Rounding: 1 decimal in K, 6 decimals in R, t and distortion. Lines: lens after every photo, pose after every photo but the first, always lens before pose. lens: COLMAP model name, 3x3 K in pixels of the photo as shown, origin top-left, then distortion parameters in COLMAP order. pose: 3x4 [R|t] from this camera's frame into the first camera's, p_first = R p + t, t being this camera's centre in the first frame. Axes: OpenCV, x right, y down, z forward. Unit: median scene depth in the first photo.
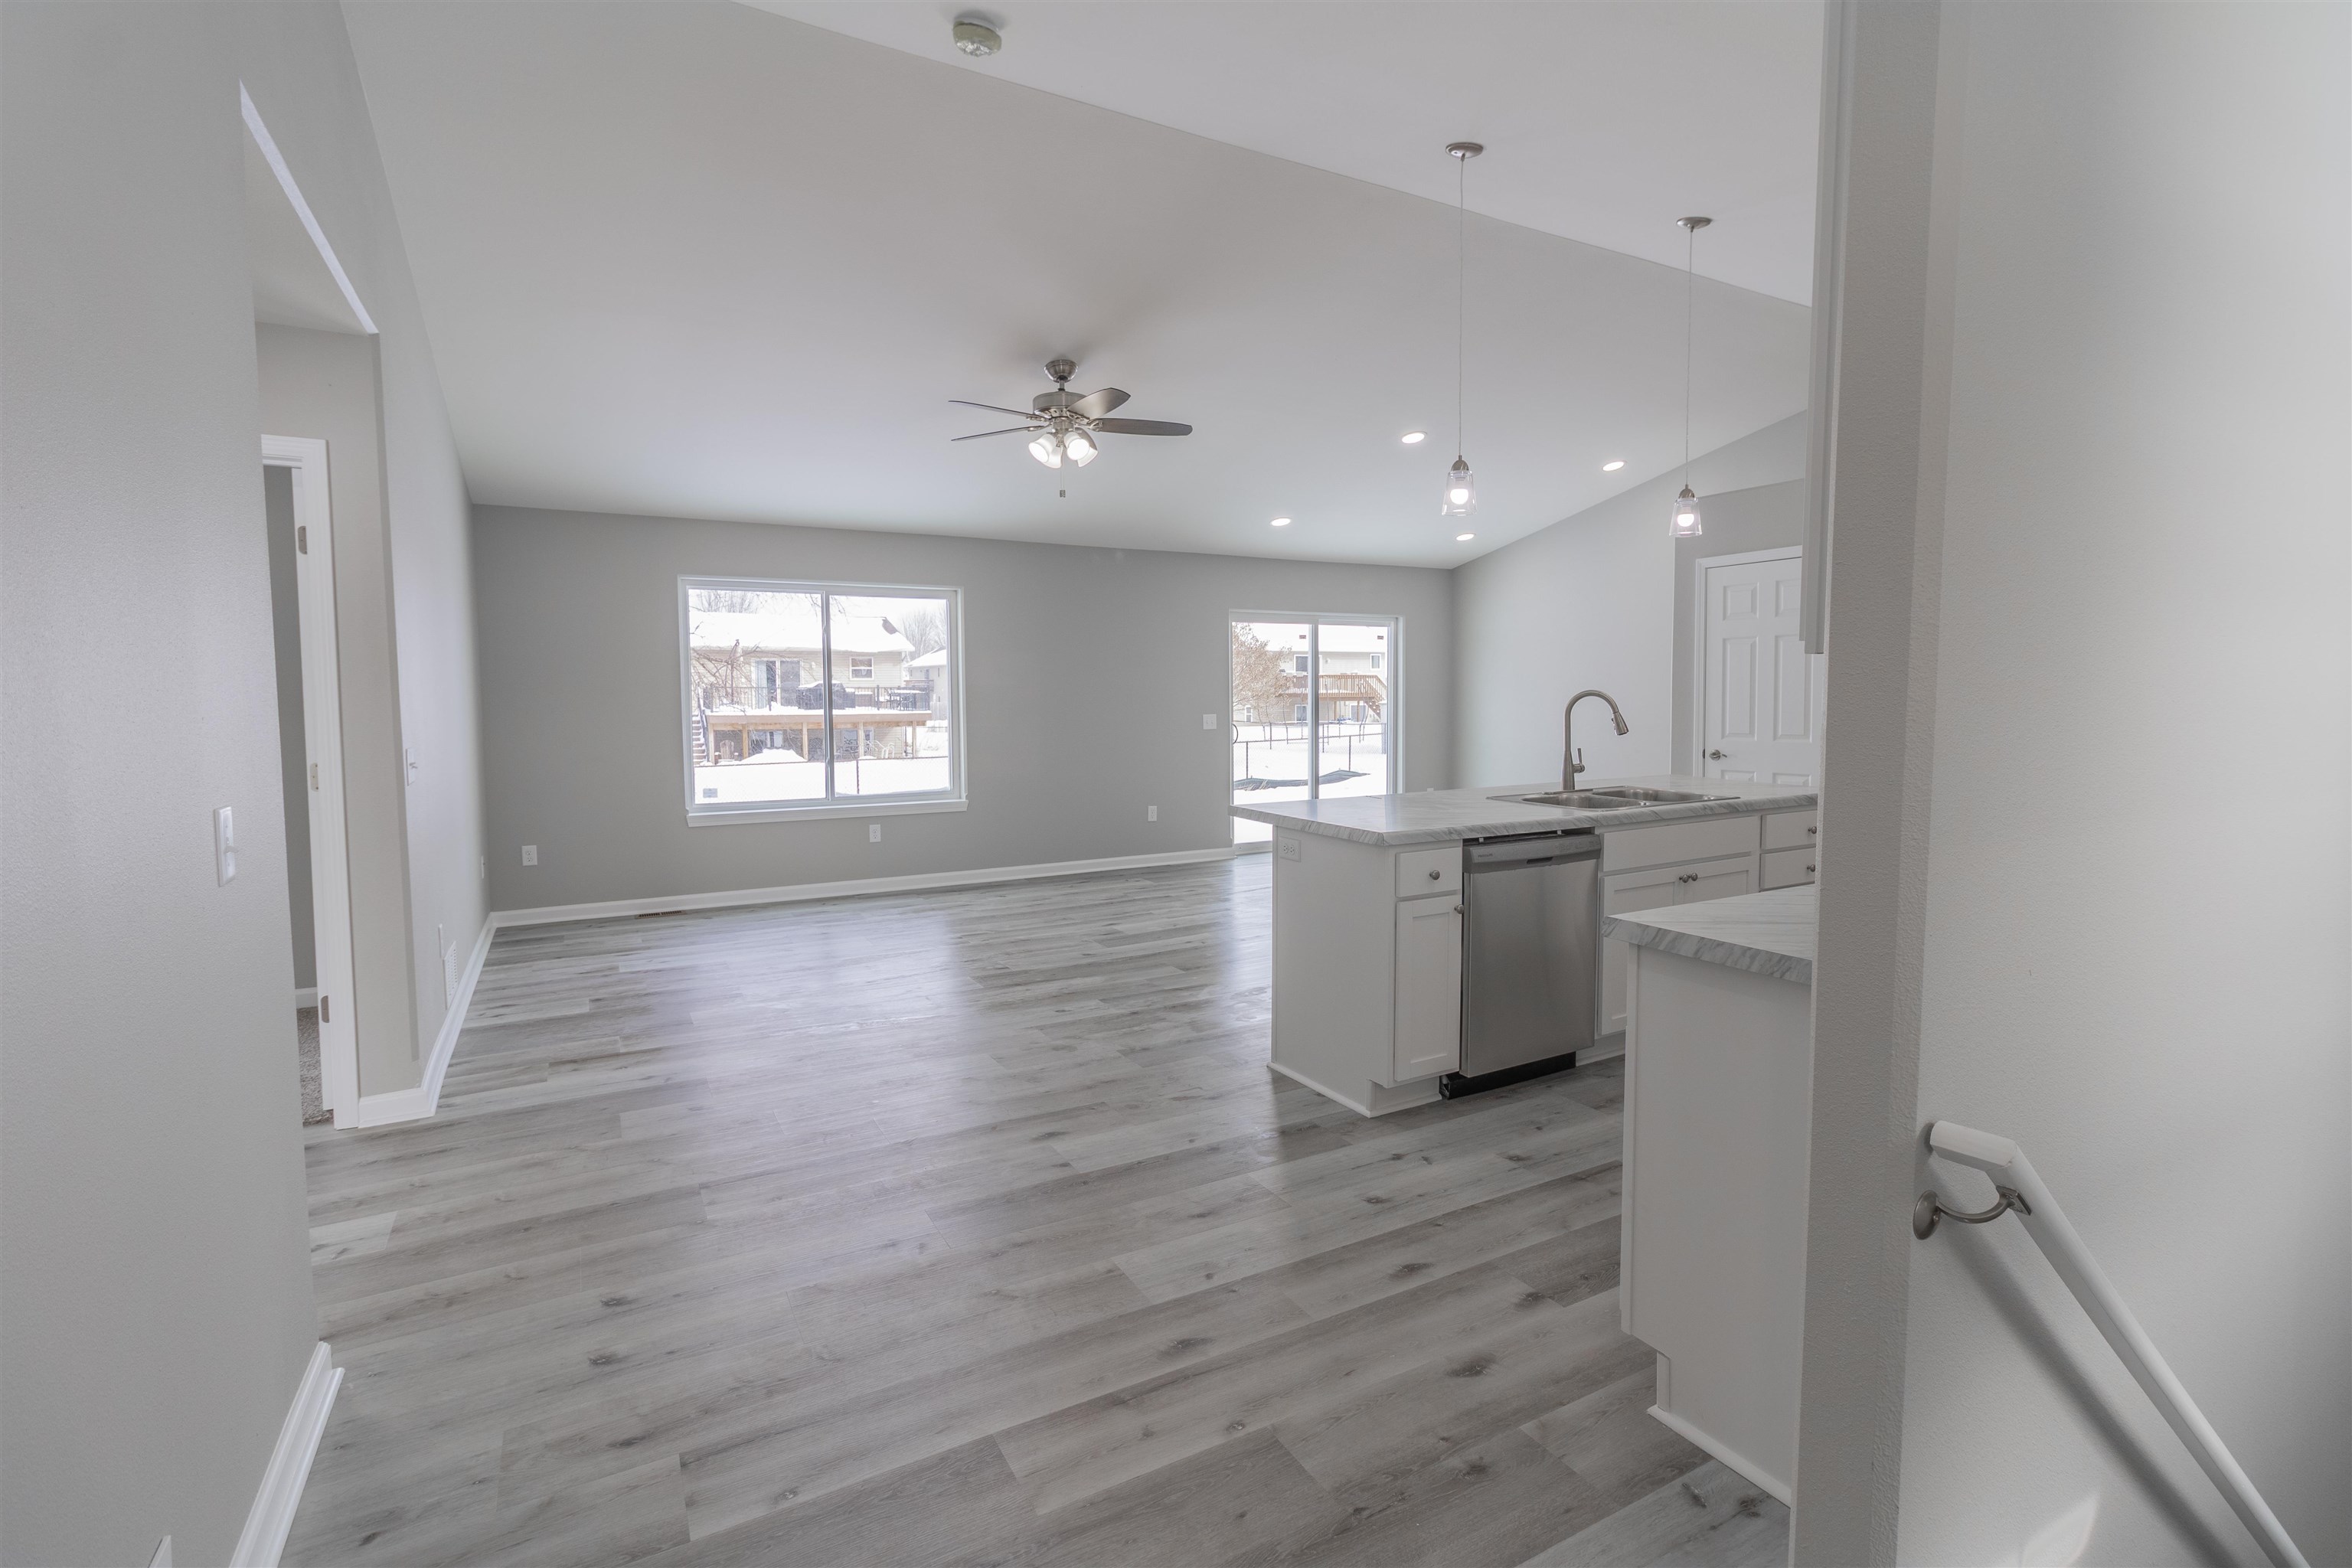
lens RADIAL K [[1082.8, 0, 1191.9], [0, 1082.8, 760.2], [0, 0, 1]] dist [0.001944, 0.000525]
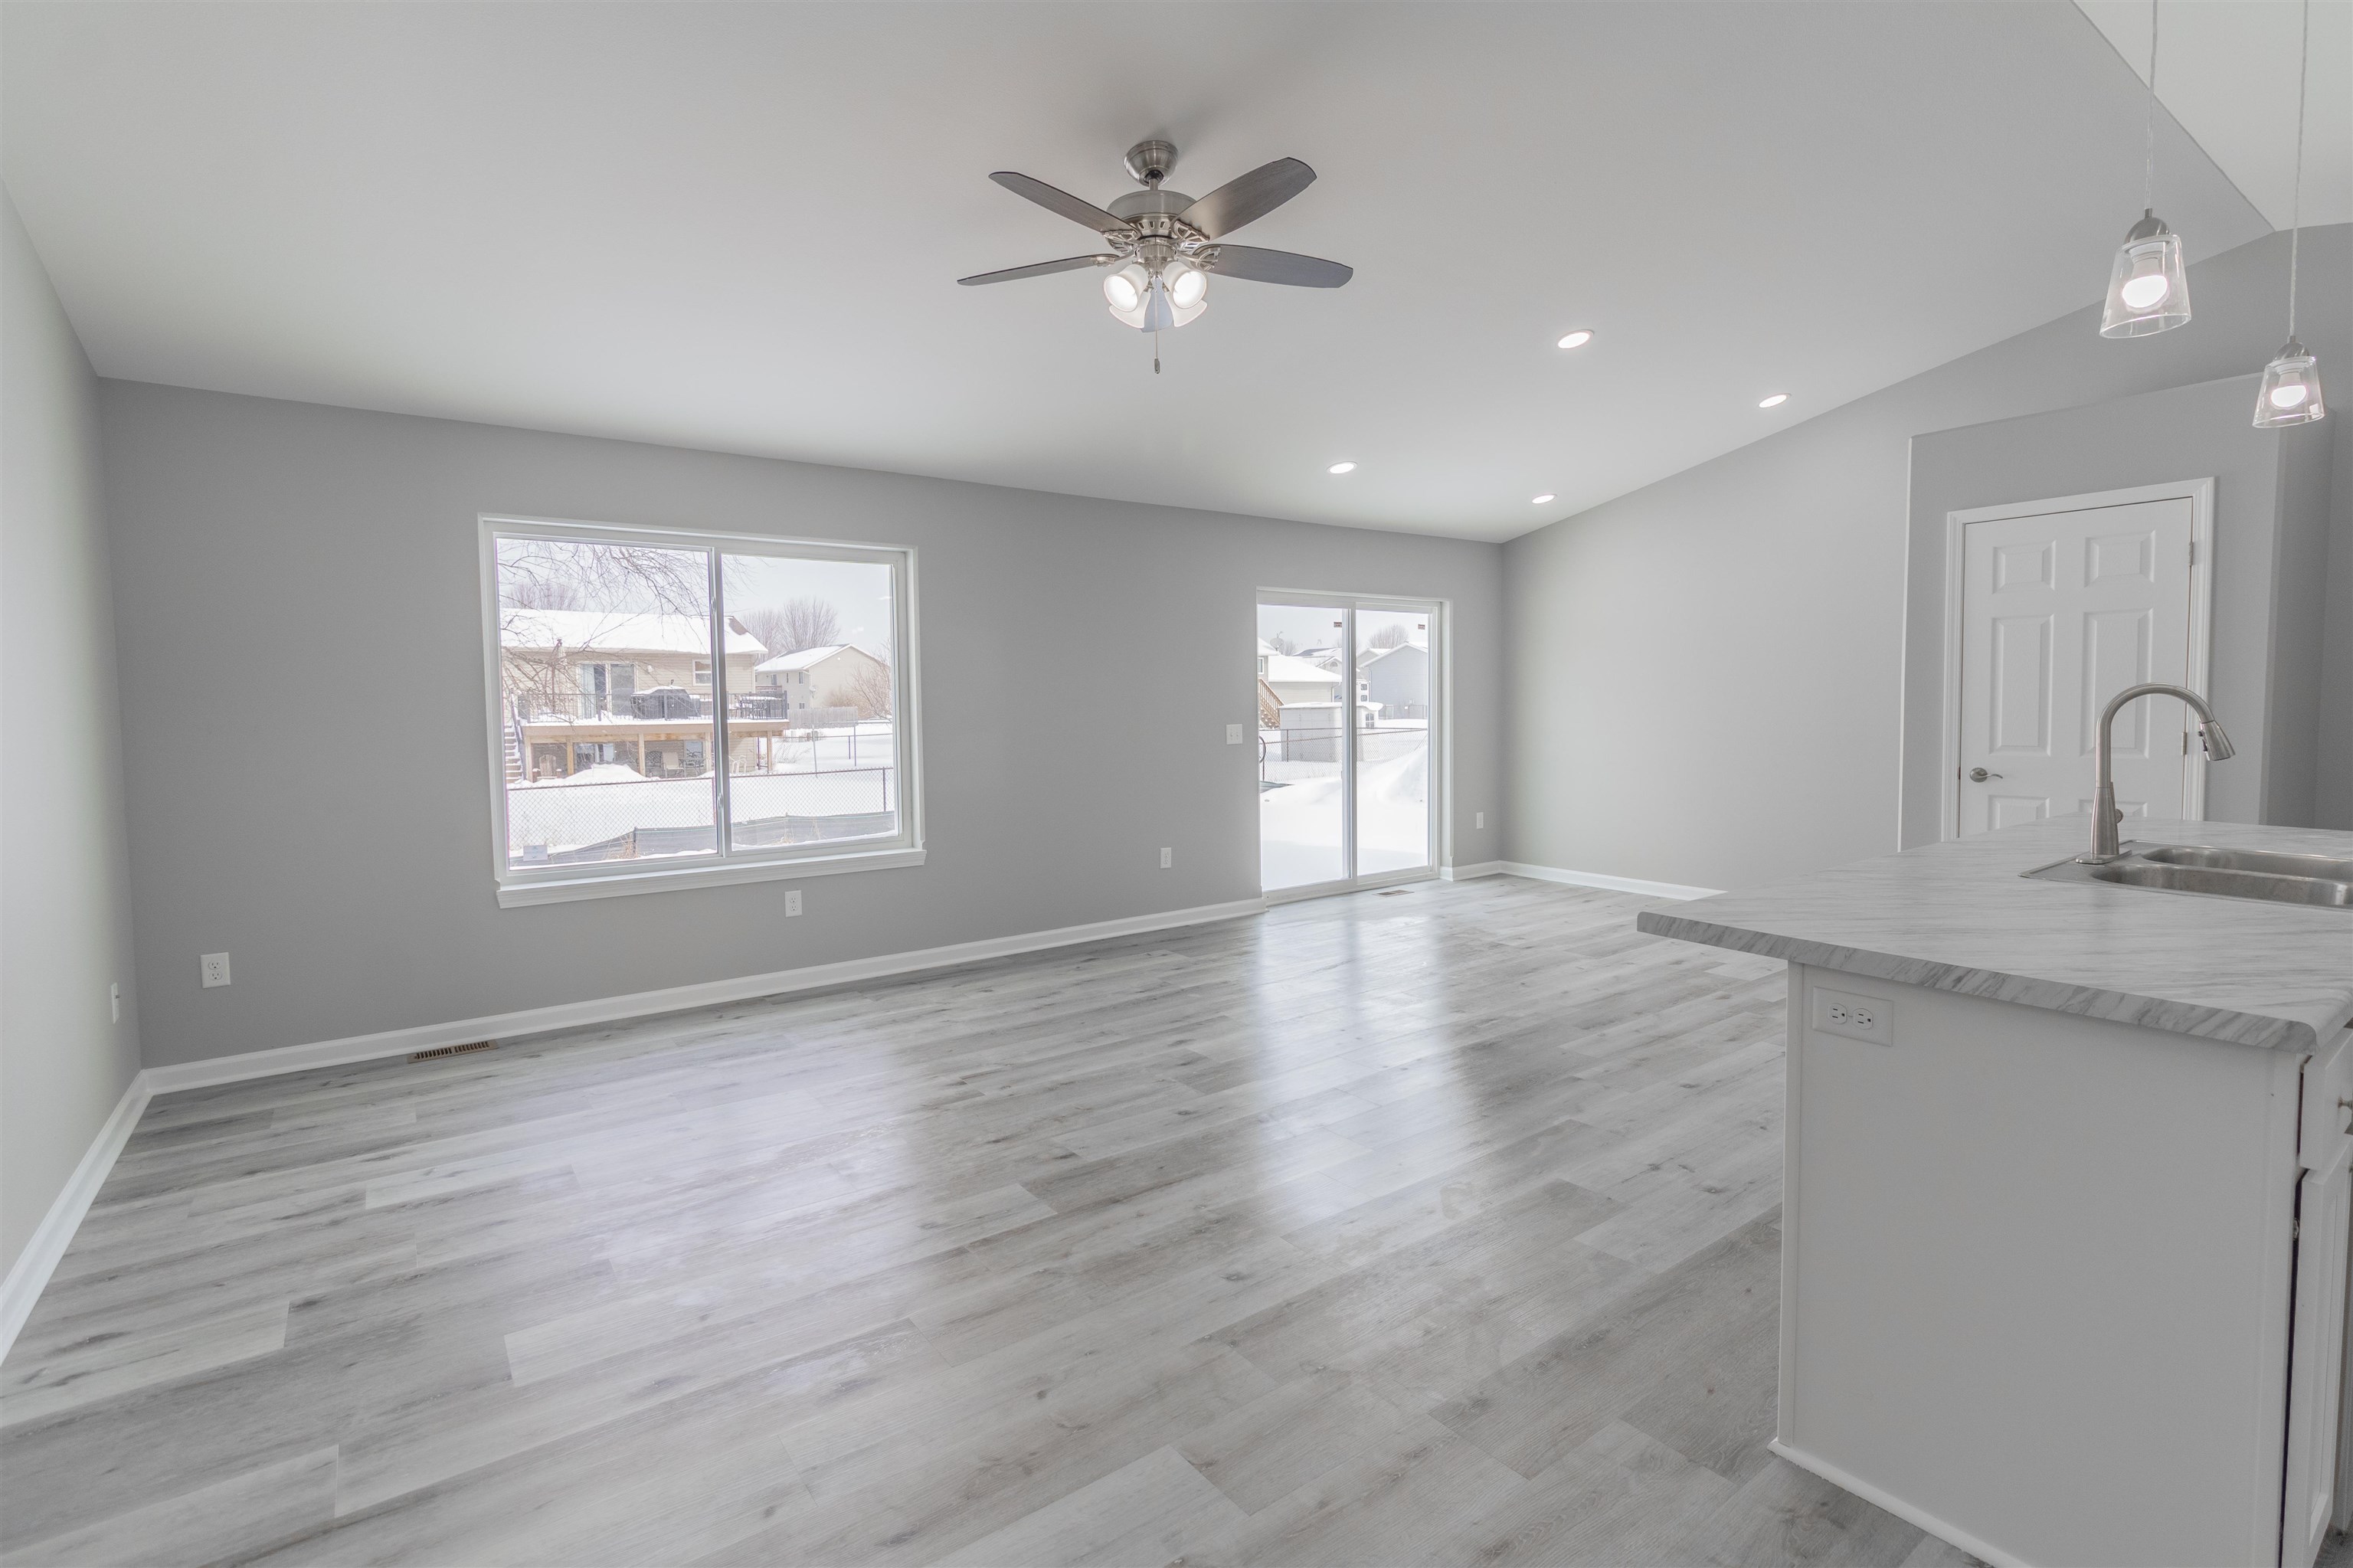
lens RADIAL K [[1083.3, 0, 1175.9], [0, 1083.3, 759.0], [0, 0, 1]] dist [0.010103, -0.000169]
pose [[0.992644, -0.011058, 0.120565, -0.172586], [0.011836, 0.999913, -0.005739, -0.021246], [-0.120492, 0.007123, 0.992689, 0.372674]]
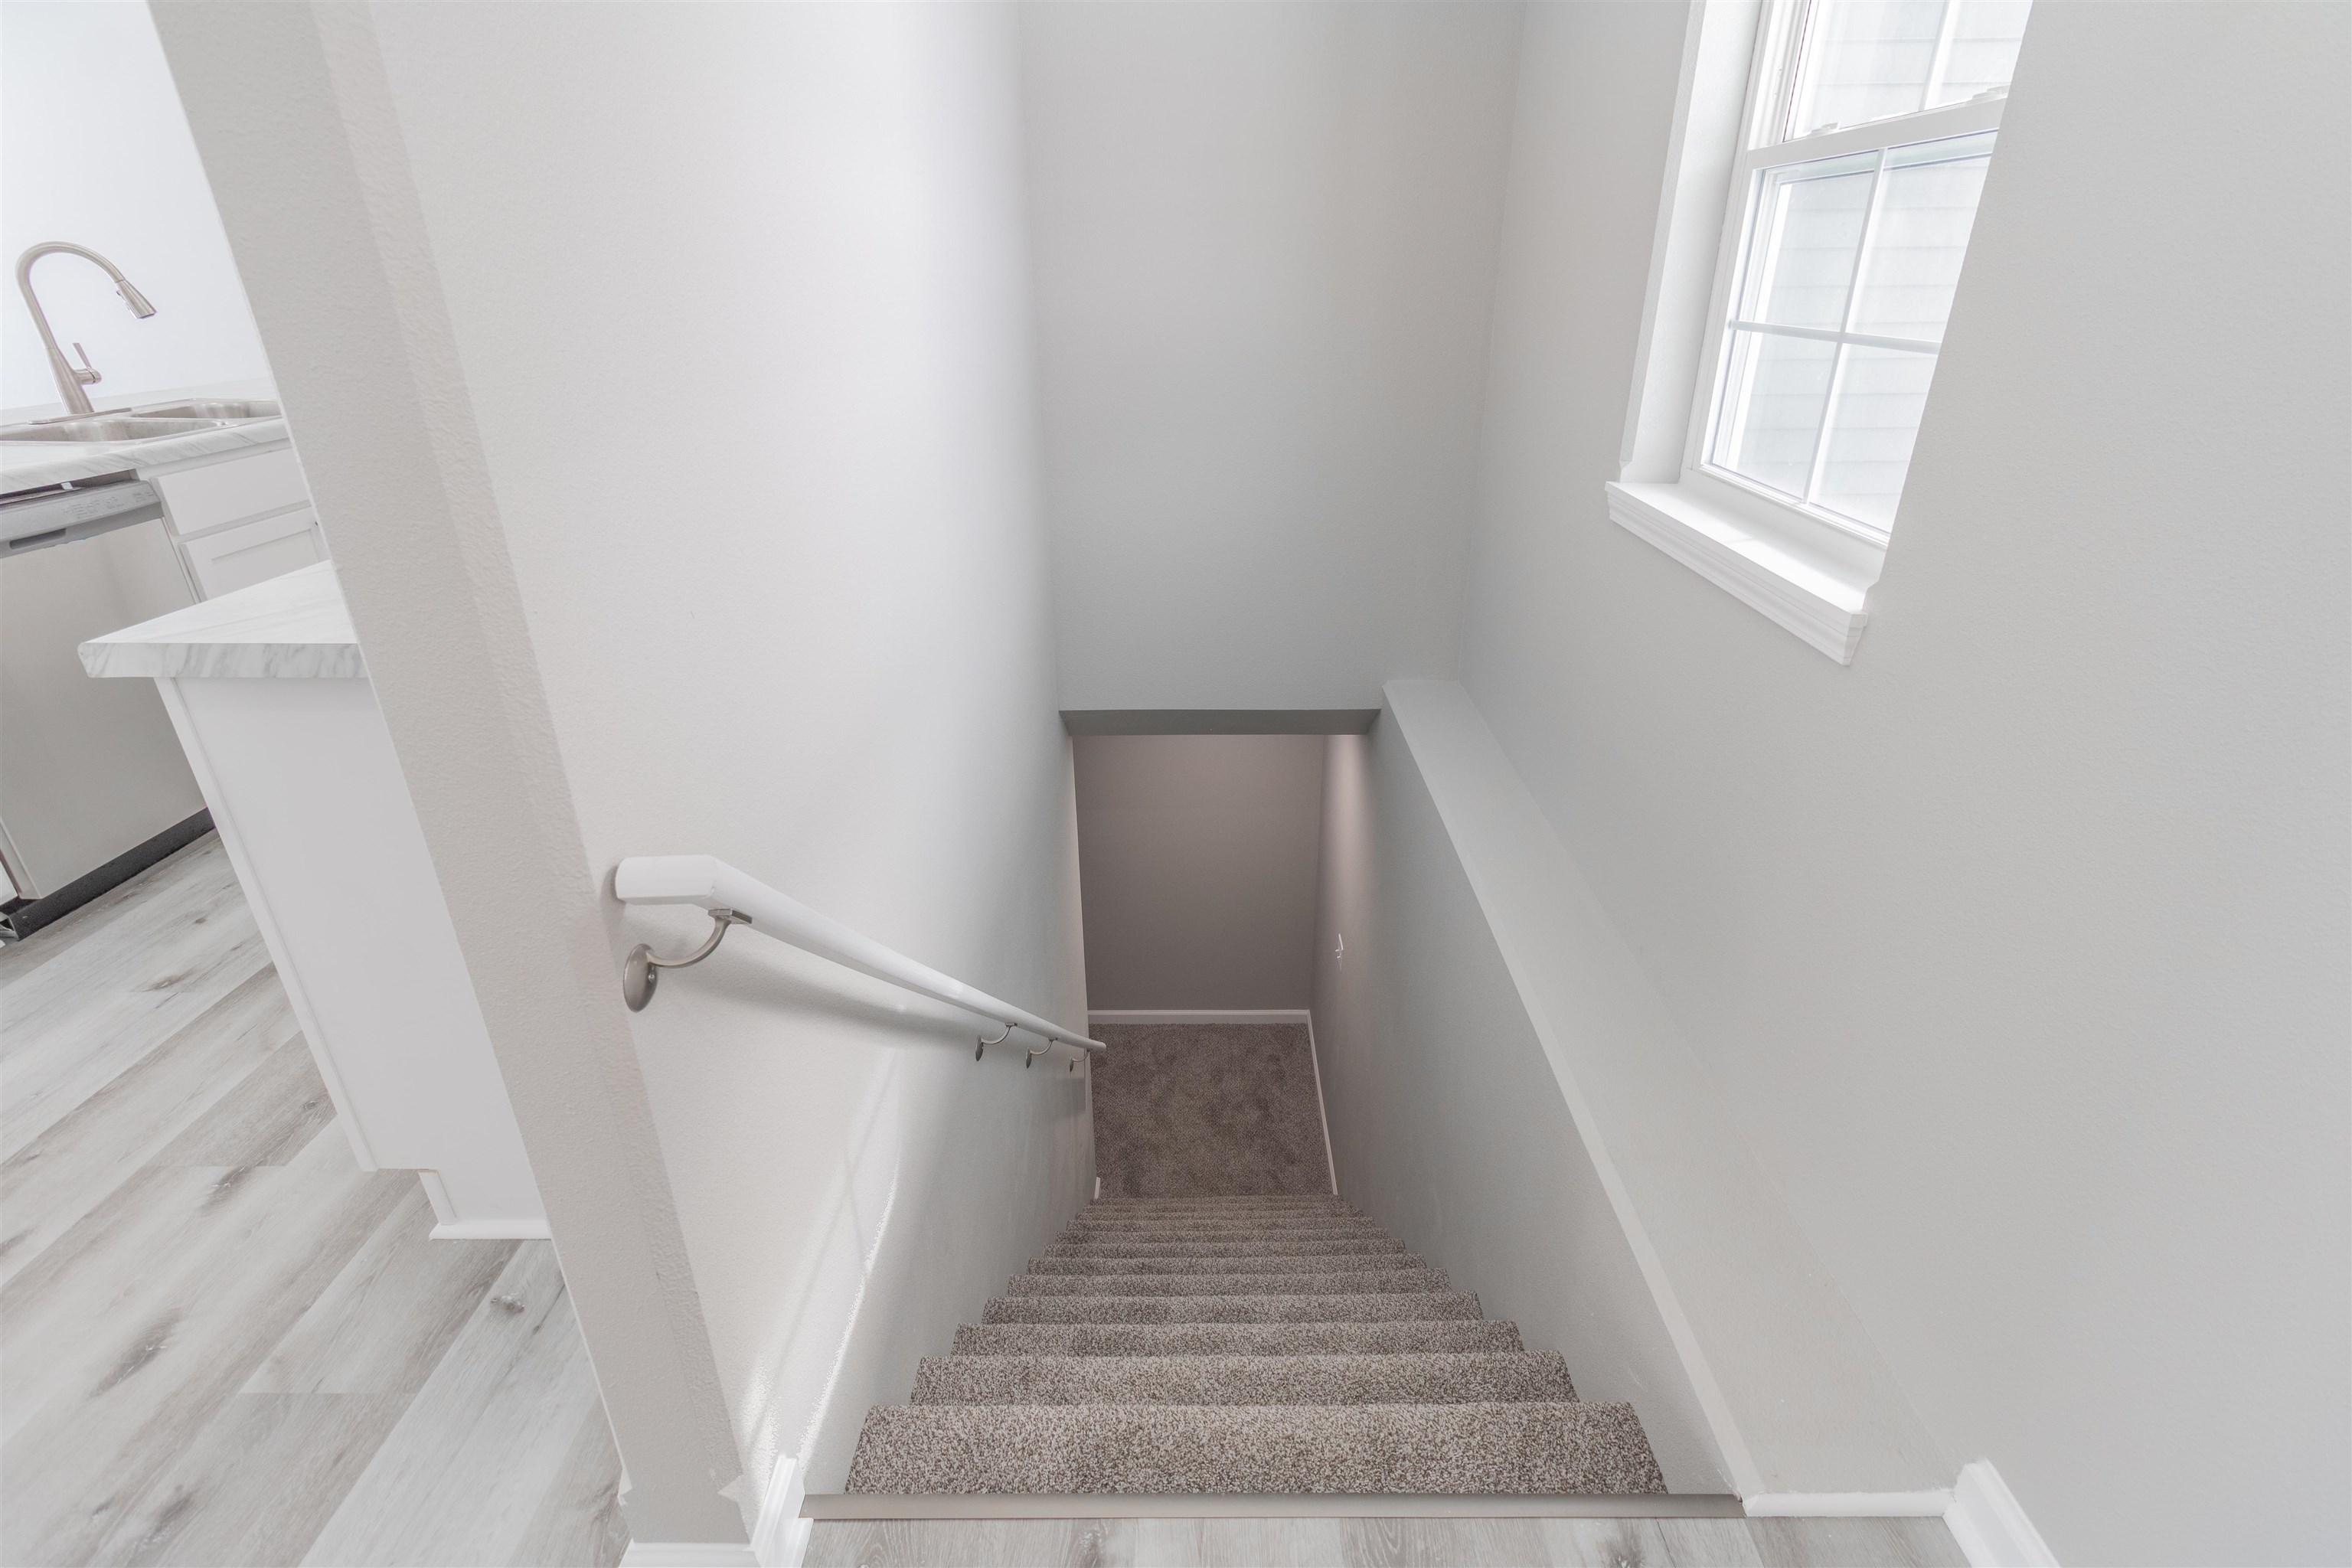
lens RADIAL K [[1082.8, 0, 1191.9], [0, 1082.8, 760.2], [0, 0, 1]] dist [0.001944, 0.000525]
pose [[0.492244, -0.357305, 0.793744, 0.067420], [0.051896, 0.922294, 0.382989, 0.003585], [-0.868909, -0.147332, 0.472536, 0.070583]]
